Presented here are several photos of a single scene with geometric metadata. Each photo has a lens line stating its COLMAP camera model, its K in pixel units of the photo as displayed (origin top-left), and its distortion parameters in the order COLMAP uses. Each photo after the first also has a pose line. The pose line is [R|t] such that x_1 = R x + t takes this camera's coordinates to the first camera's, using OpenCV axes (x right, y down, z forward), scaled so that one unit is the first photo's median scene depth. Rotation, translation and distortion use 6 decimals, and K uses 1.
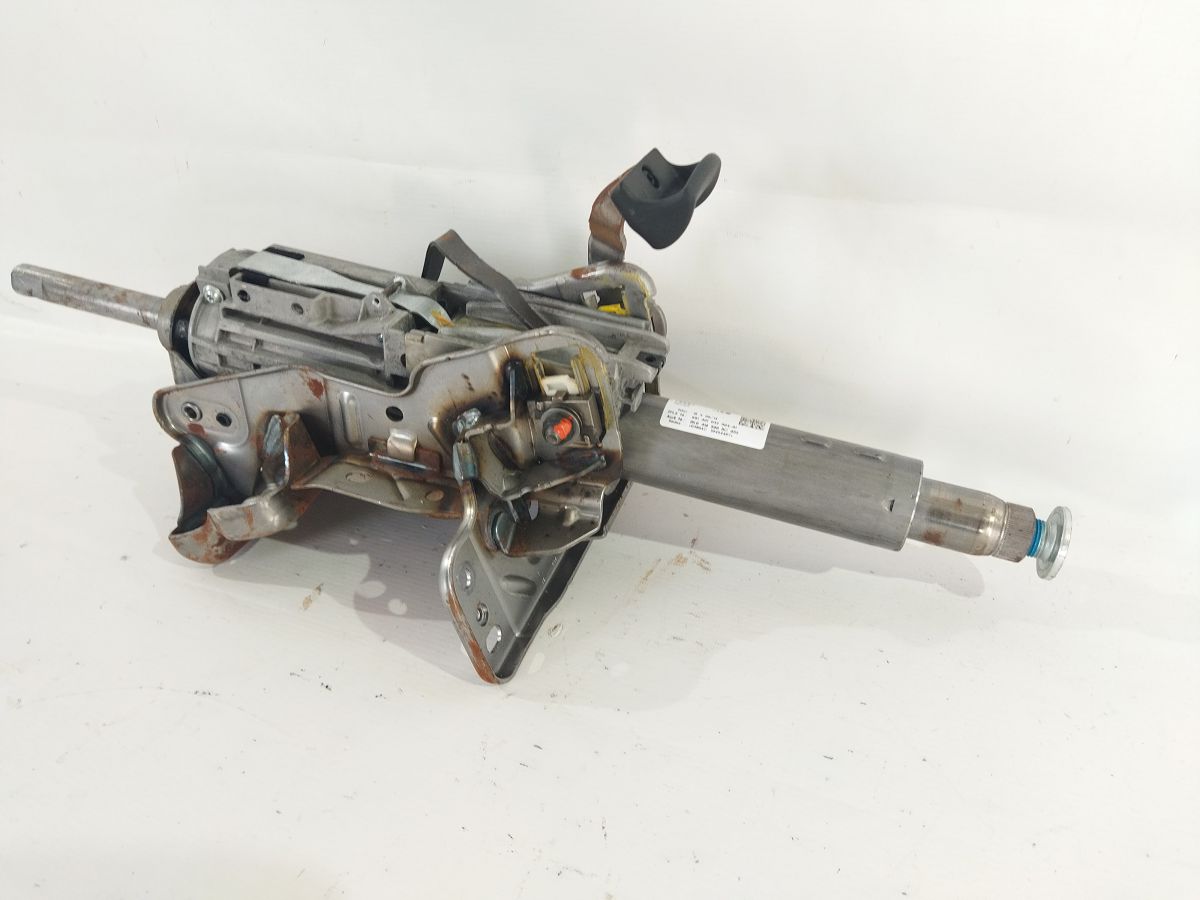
lens RADIAL K [[928.5, 0, 598.4], [0, 928.5, 429.5], [0, 0, 1]] dist [0.115493, -0.294719]
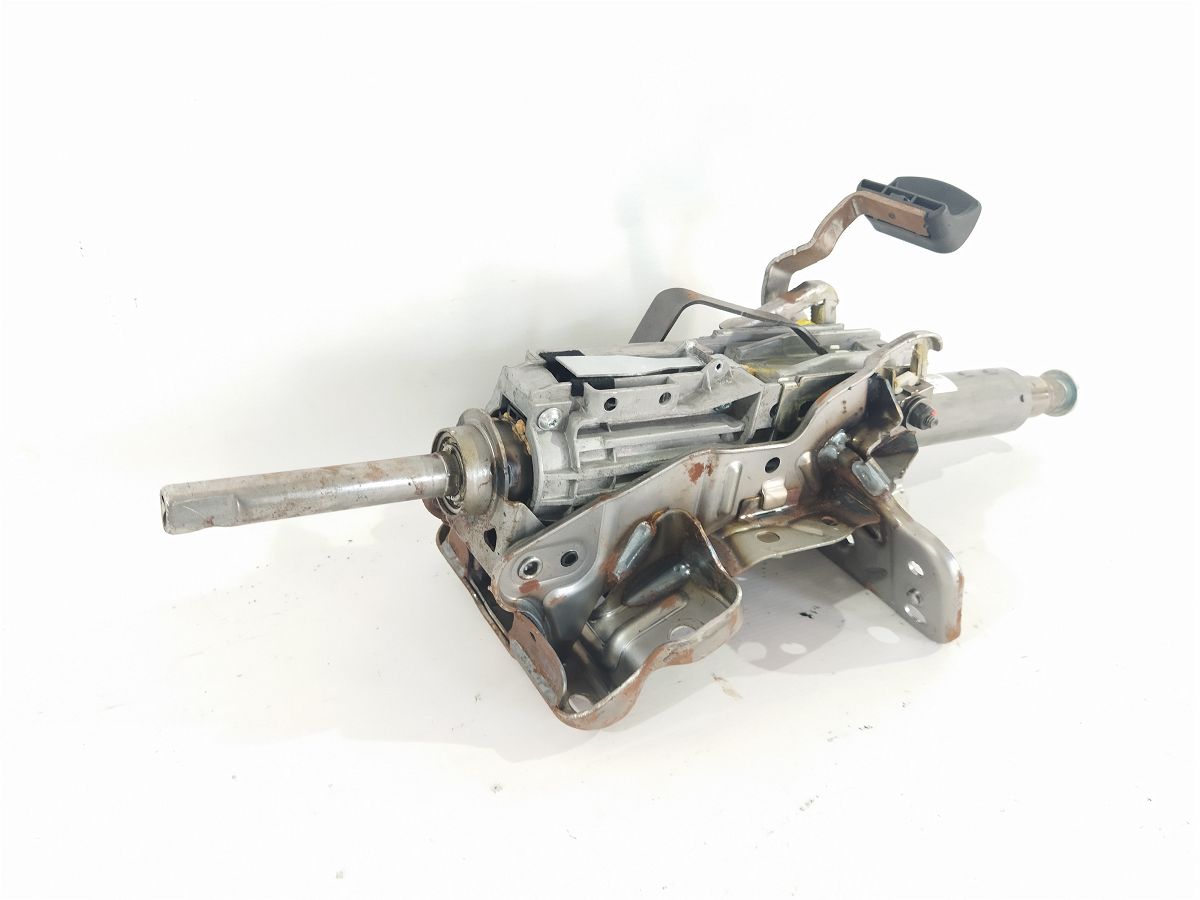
lens RADIAL K [[928.5, 0, 598.4], [0, 928.5, 429.5], [0, 0, 1]] dist [0.115493, -0.294719]
pose [[0.642624, -0.308918, 0.701145, -1.018287], [0.325344, 0.938537, 0.115321, -0.227094], [-0.693676, 0.154006, 0.703631, 0.401062]]
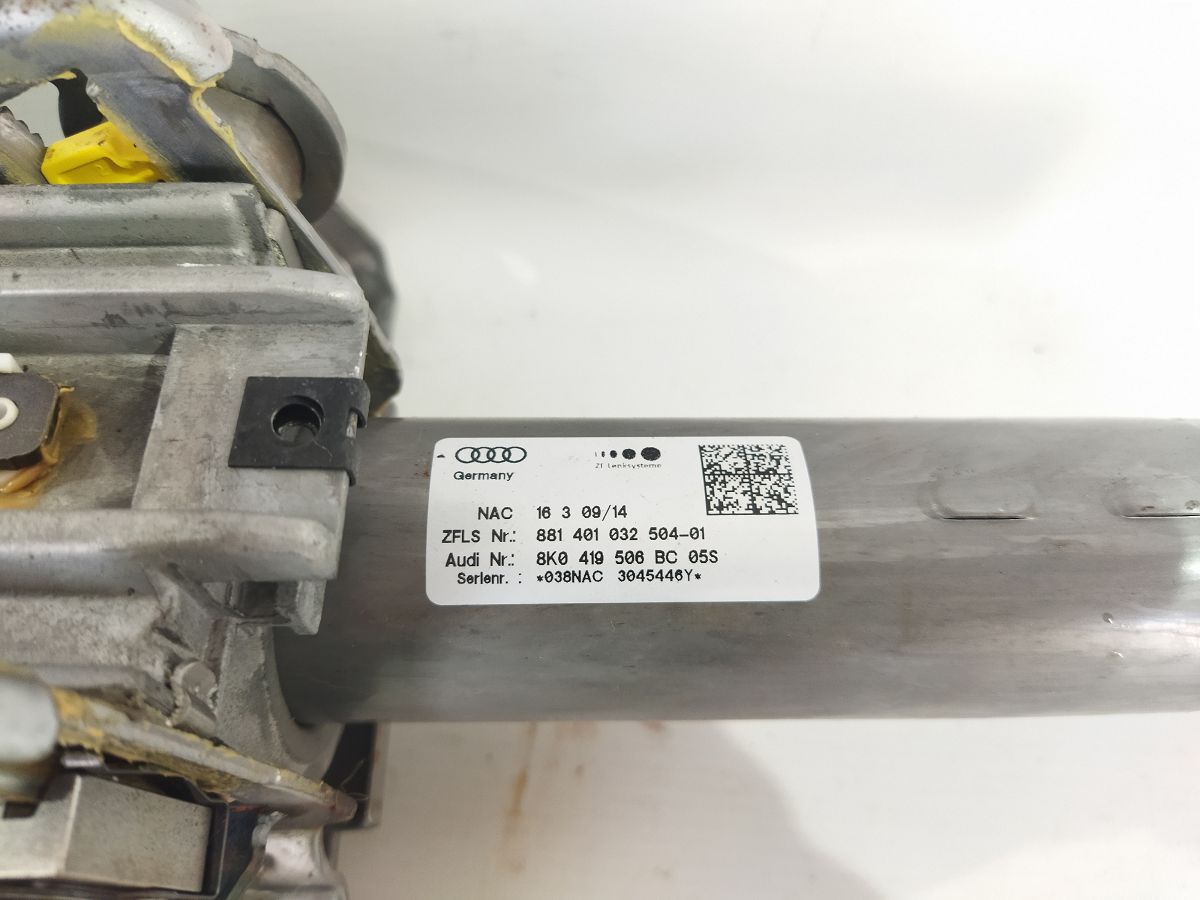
lens RADIAL K [[928.5, 0, 598.4], [0, 928.5, 429.5], [0, 0, 1]] dist [0.115493, -0.294719]
pose [[0.944653, -0.310441, 0.106099, 0.094383], [0.229296, 0.856055, 0.463242, -0.152951], [-0.234636, -0.413275, 0.879858, 0.739554]]
